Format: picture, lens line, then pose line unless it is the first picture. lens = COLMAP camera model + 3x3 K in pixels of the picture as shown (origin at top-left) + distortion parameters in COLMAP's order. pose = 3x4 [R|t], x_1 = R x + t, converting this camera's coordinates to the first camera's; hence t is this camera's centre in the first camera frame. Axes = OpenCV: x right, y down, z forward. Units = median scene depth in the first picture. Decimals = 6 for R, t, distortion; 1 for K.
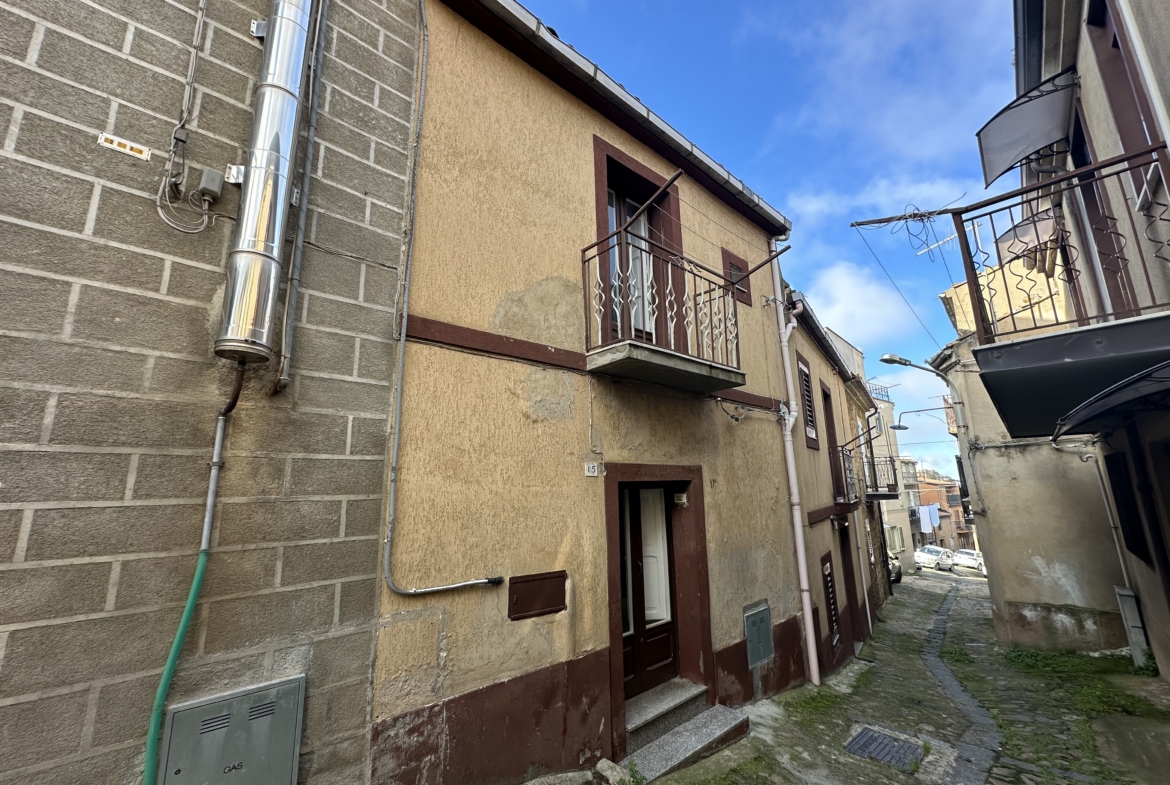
lens RADIAL K [[448.8, 0, 585.0], [0, 448.8, 392.5], [0, 0, 1]] dist [-0.000814, -0.000073]
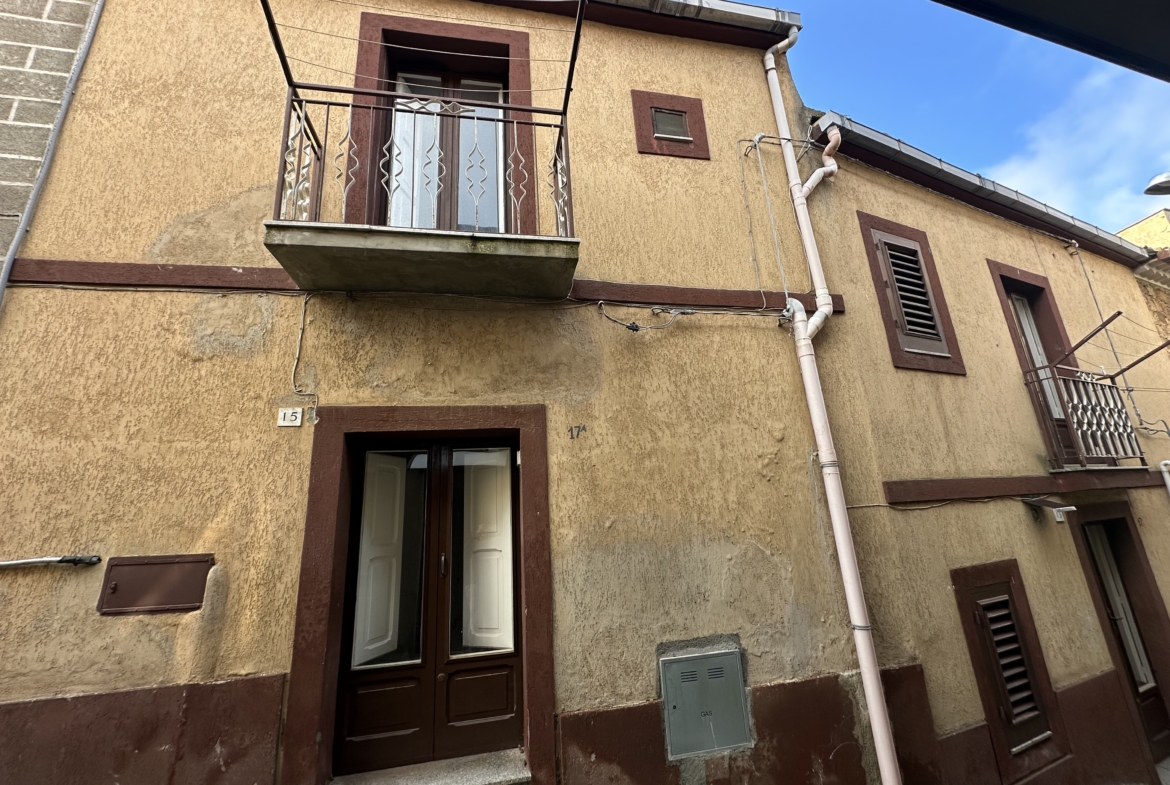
lens RADIAL K [[454.9, 0, 585.0], [0, 454.9, 392.5], [0, 0, 1]] dist [-0.000960, 0.000045]
pose [[0.865276, -0.164162, -0.473655, 0.832340], [0.142950, 0.986431, -0.080741, 0.278717], [0.480483, 0.002154, 0.877002, 0.632824]]
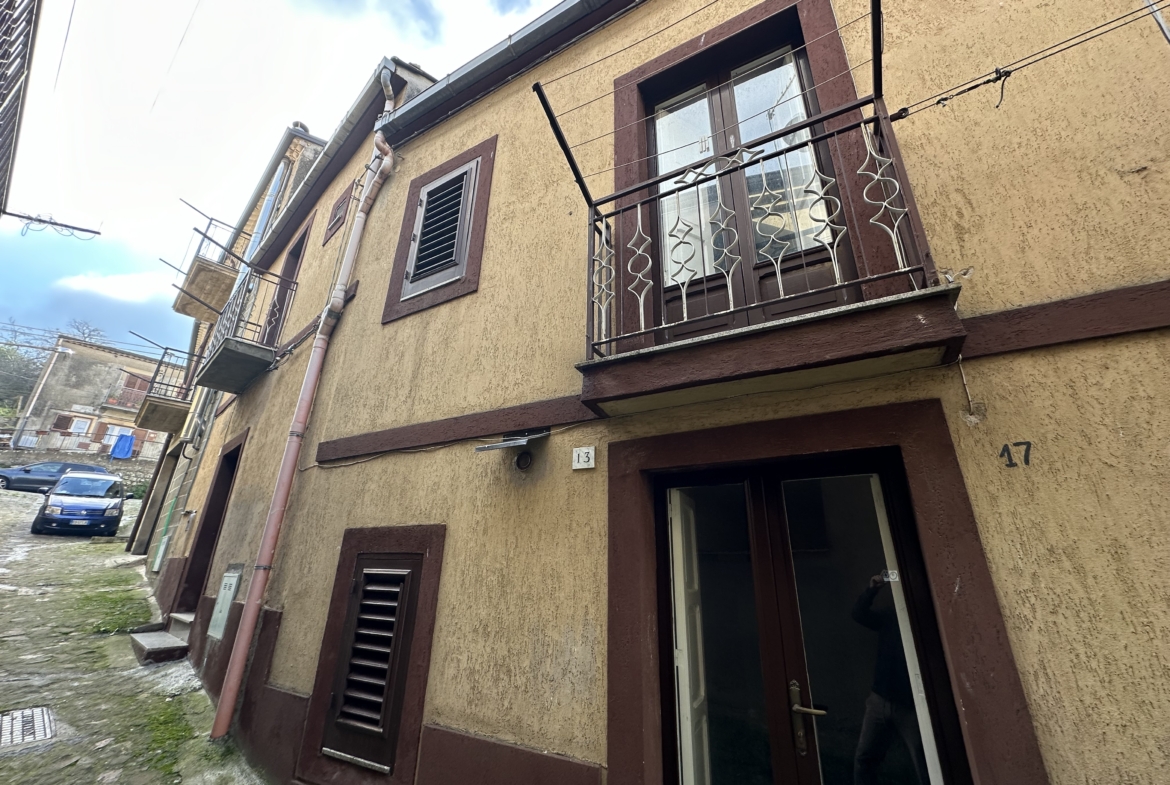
lens RADIAL K [[448.8, 0, 585.0], [0, 448.8, 392.5], [0, 0, 1]] dist [-0.000814, -0.000073]
pose [[0.137859, -0.342162, -0.929473, 1.954317], [0.187403, 0.930493, -0.314742, 0.802951], [0.972561, -0.130796, 0.192399, 2.186534]]
